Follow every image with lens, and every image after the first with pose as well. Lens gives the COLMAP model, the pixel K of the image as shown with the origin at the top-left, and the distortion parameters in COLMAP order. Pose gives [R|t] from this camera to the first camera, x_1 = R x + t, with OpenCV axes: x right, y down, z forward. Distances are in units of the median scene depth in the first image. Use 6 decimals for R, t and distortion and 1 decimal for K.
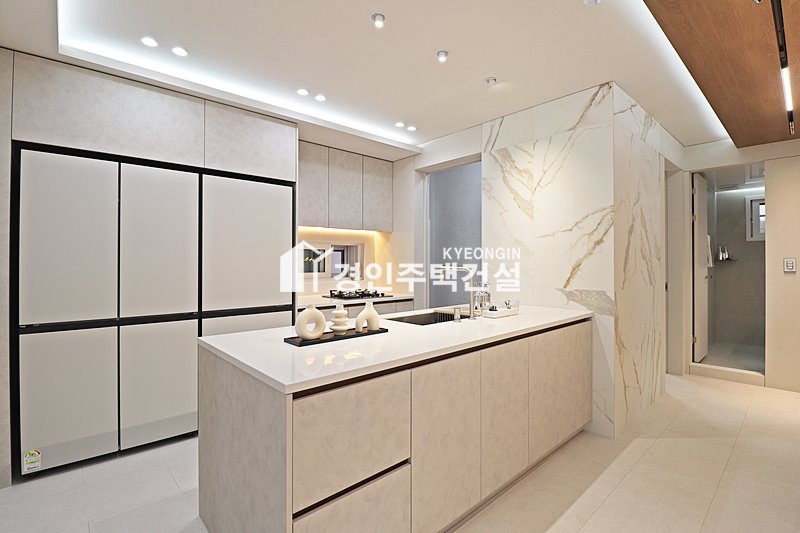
lens RADIAL K [[370.4, 0, 403.3], [0, 370.4, 261.1], [0, 0, 1]] dist [-0.003617, -0.011181]
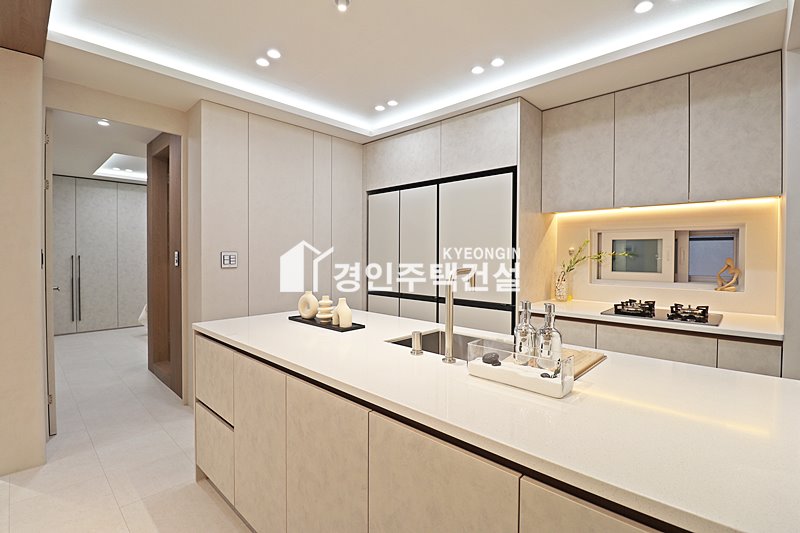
lens RADIAL K [[370.4, 0, 404.6], [0, 370.4, 260.1], [0, 0, 1]] dist [-0.003617, -0.011181]
pose [[0.074916, 0.017088, -0.997043, 0.616431], [-0.001496, 0.999854, 0.017023, -0.005988], [0.997189, 0.000216, 0.074931, 0.740314]]
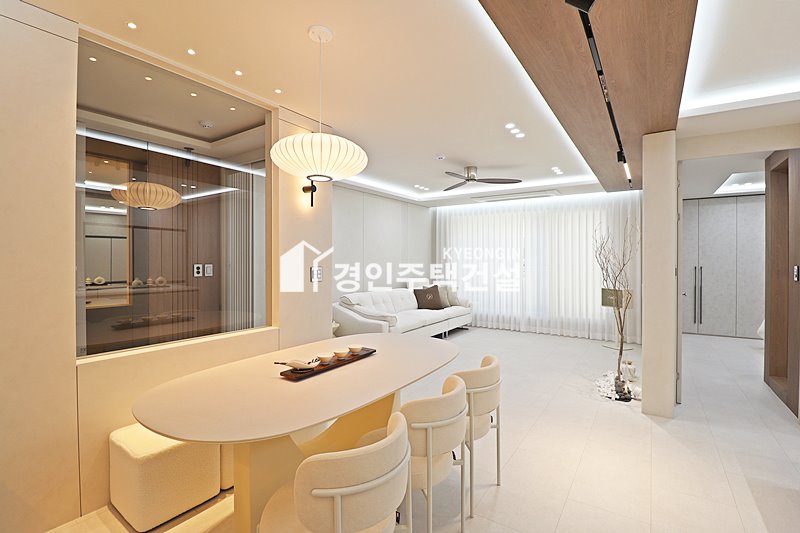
lens RADIAL K [[370.4, 0, 404.6], [0, 370.4, 261.9], [0, 0, 1]] dist [-0.003617, -0.011181]
pose [[-0.970720, 0.001263, -0.240212, 0.830973], [0.001180, 0.999999, 0.000487, -0.026137], [0.240213, 0.000189, -0.970720, 0.899793]]
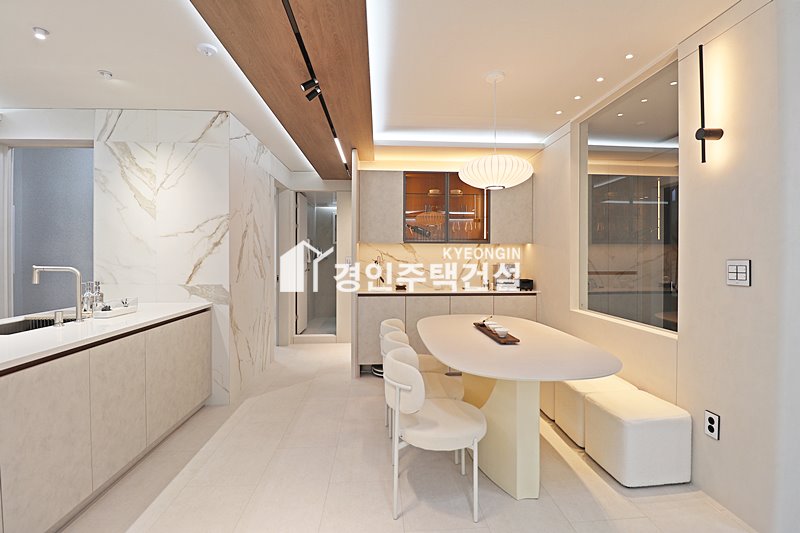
lens RADIAL K [[370.4, 0, 402.1], [0, 370.4, 260.8], [0, 0, 1]] dist [-0.003617, -0.011181]
pose [[0.624324, -0.004563, 0.781152, -0.025967], [-0.005992, 0.999926, 0.010630, -0.012221], [-0.781142, -0.011318, 0.624250, -0.194037]]
